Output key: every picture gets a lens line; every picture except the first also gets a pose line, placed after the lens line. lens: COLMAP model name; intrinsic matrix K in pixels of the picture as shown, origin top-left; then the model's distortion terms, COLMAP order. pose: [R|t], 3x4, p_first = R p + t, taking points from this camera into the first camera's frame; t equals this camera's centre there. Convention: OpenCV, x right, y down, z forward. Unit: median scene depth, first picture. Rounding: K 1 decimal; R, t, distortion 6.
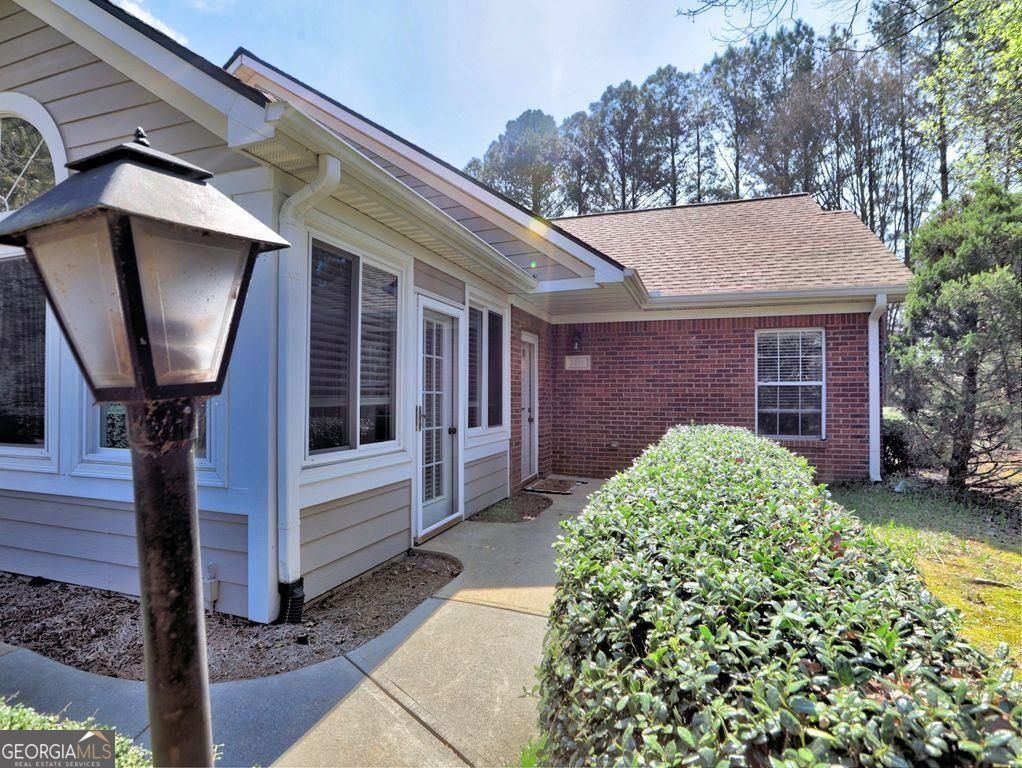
lens RADIAL K [[527.7, 0, 512.6], [0, 527.7, 388.4], [0, 0, 1]] dist [-0.050349, 0.016665]
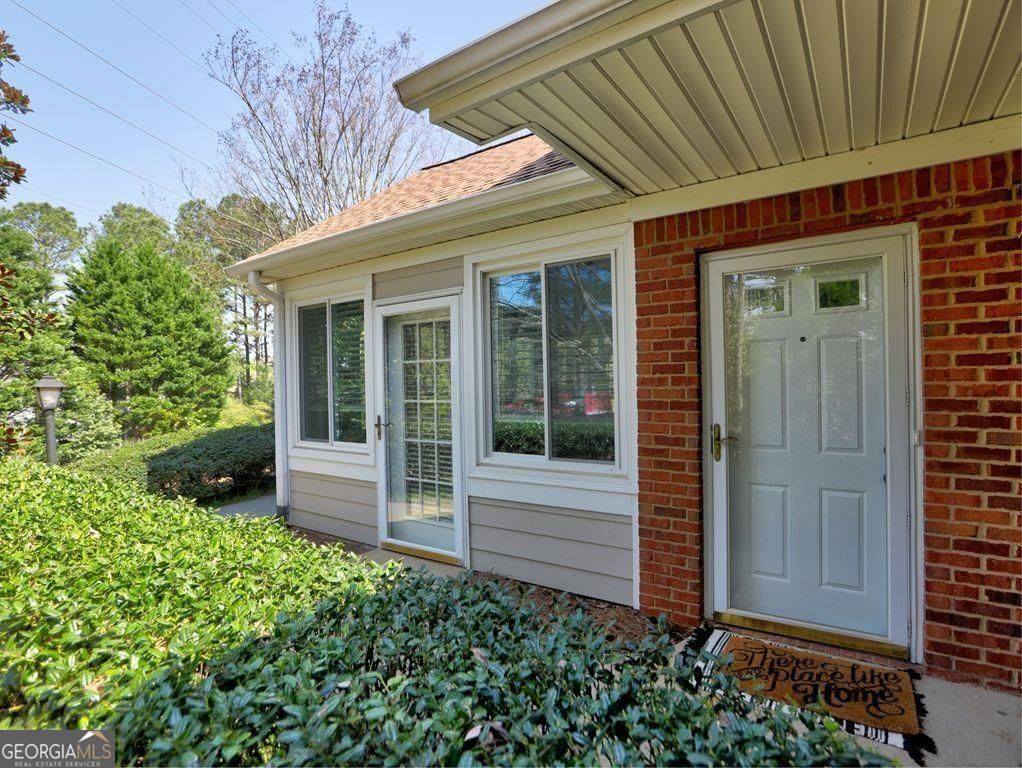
lens RADIAL K [[527.7, 0, 511.3], [0, 527.7, 384.2], [0, 0, 1]] dist [-0.050349, 0.016665]
pose [[-0.275340, 0.015653, -0.961220, 0.061277], [0.044429, 0.999006, 0.003542, -0.001687], [0.960320, -0.041731, -0.275762, 0.126263]]
